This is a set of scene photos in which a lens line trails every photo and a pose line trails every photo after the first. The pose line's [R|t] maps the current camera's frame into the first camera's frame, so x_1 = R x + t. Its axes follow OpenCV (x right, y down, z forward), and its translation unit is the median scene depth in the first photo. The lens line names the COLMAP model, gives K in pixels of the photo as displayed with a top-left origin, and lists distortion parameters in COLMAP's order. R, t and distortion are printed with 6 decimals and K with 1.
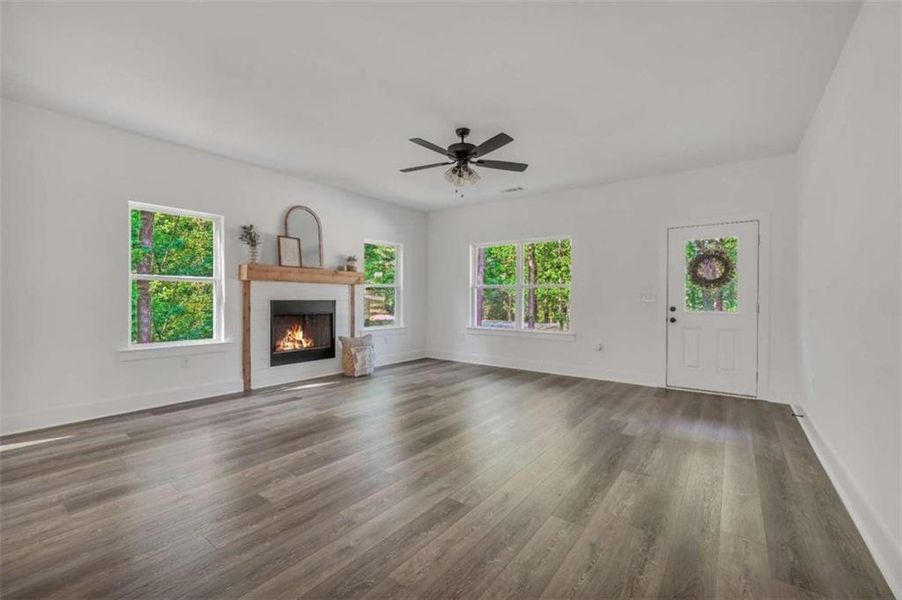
lens RADIAL K [[391.3, 0, 441.6], [0, 391.3, 309.1], [0, 0, 1]] dist [-0.012814, -0.000145]
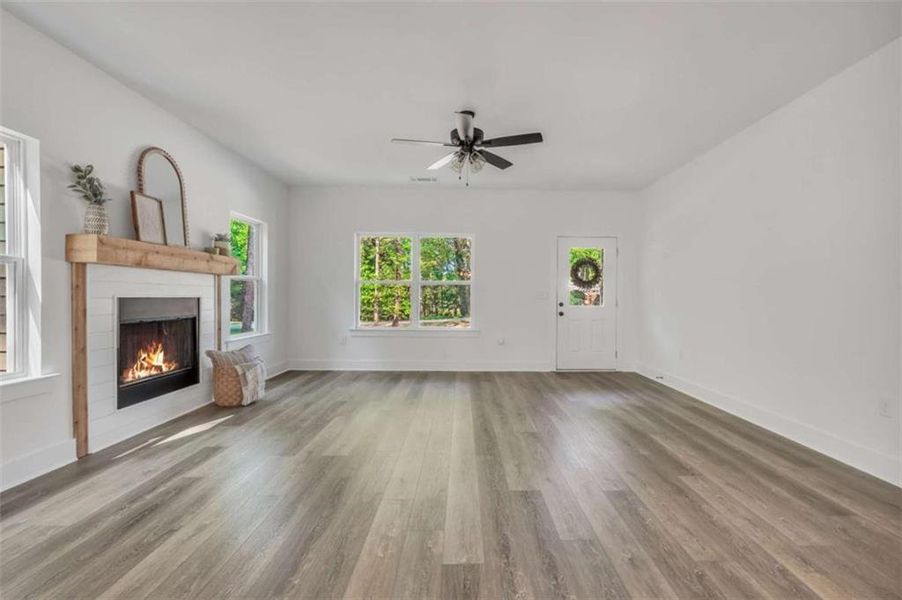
lens RADIAL K [[420.5, 0, 486.7], [0, 420.5, 303.4], [0, 0, 1]] dist [-0.004030, -0.000215]
pose [[0.769252, -0.009839, 0.638869, -0.399280], [0.011999, 0.999928, 0.000952, -0.007683], [-0.638832, 0.006933, 0.769315, 0.146873]]
